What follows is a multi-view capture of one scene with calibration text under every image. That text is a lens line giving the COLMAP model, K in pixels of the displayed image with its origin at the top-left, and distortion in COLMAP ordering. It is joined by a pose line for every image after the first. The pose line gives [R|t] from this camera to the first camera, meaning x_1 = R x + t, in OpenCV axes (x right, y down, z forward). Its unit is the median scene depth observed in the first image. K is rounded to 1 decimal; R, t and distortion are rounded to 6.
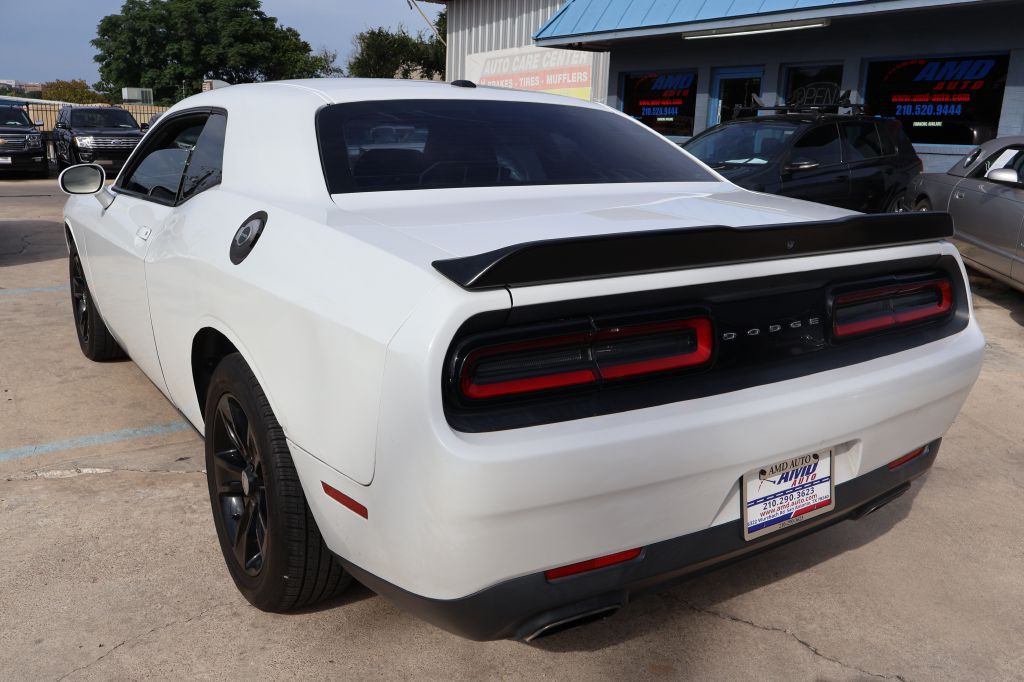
lens RADIAL K [[855.6, 0, 512.0], [0, 855.6, 341.0], [0, 0, 1]] dist [-0.009335, 0.010647]
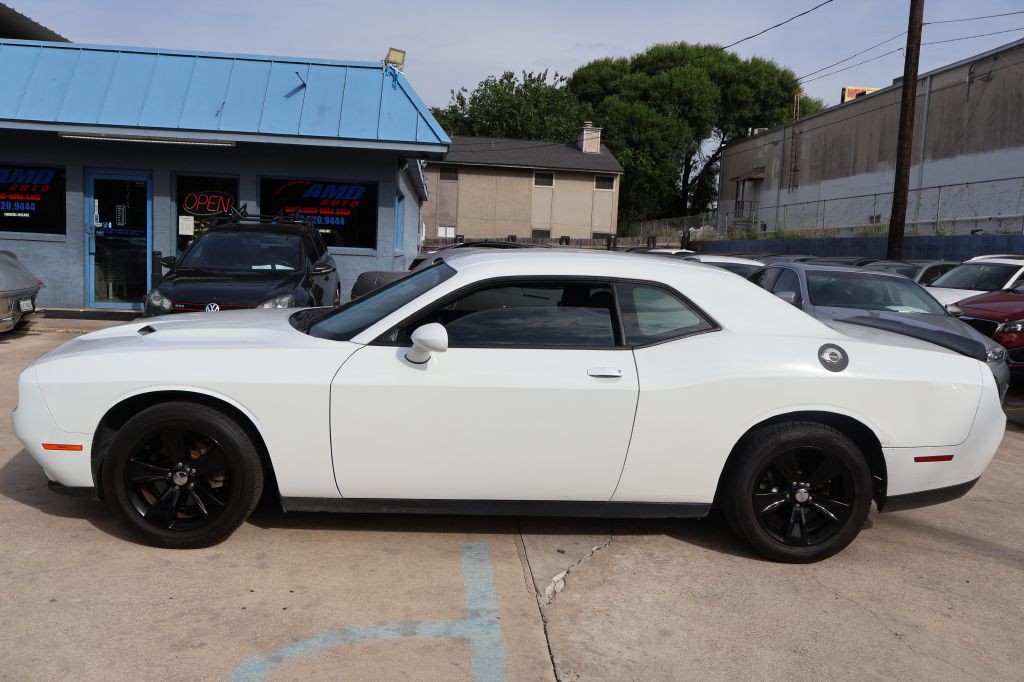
lens RADIAL K [[855.6, 0, 512.0], [0, 855.6, 341.0], [0, 0, 1]] dist [-0.009335, 0.010647]
pose [[0.502516, -0.103819, 0.858312, -0.480074], [0.174147, 0.984571, 0.017133, -0.064611], [-0.846848, 0.140863, 0.512842, 0.126711]]
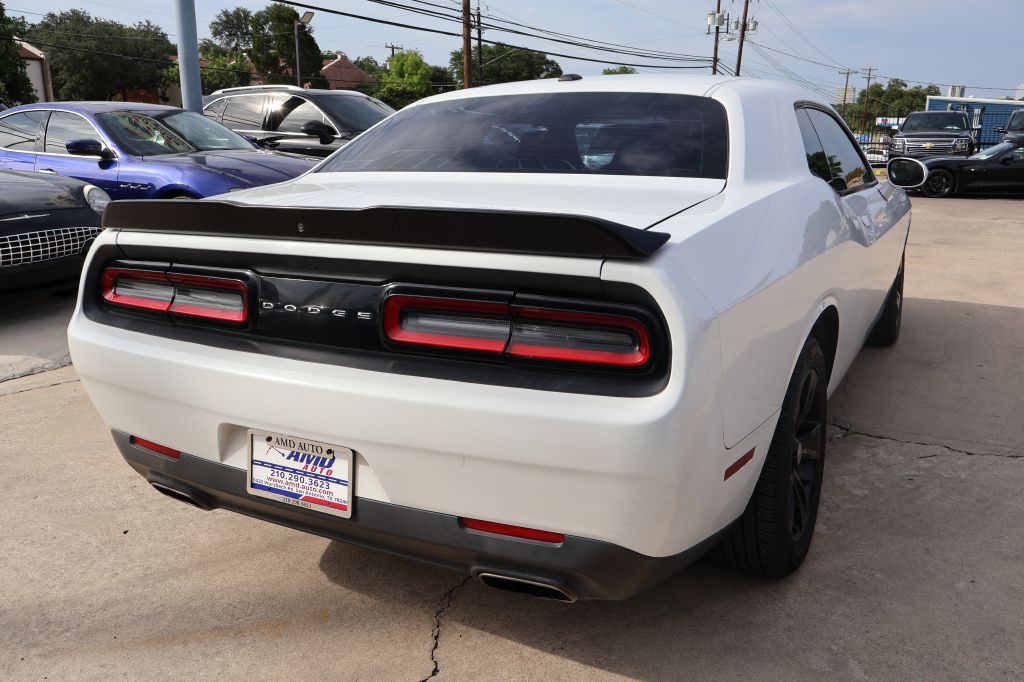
lens RADIAL K [[855.6, 0, 512.0], [0, 855.6, 341.0], [0, 0, 1]] dist [-0.009335, 0.010647]
pose [[0.463547, 0.190545, -0.865342, 0.241869], [-0.194782, 0.974629, 0.110269, -0.025550], [0.864398, 0.117438, 0.488901, 0.132569]]
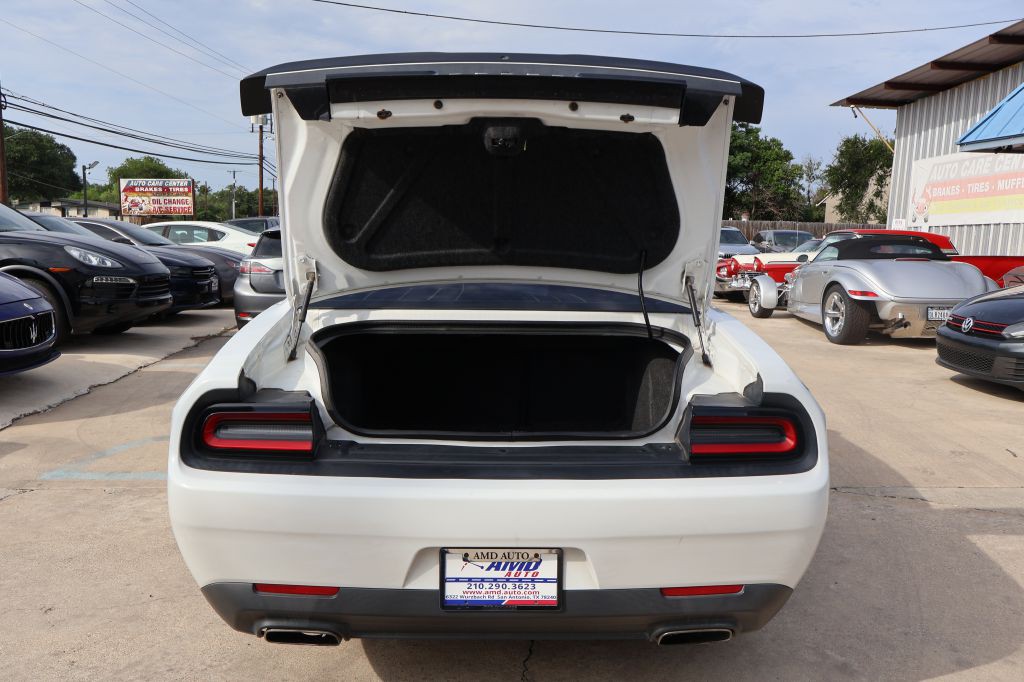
lens RADIAL K [[864.2, 0, 509.3], [0, 864.2, 338.8], [0, 0, 1]] dist [0.000820, 0.003242]
pose [[0.844681, 0.066547, -0.531117, 0.173597], [-0.130894, 0.987797, -0.084405, -0.008598], [0.519019, 0.140815, 0.843084, -0.001803]]
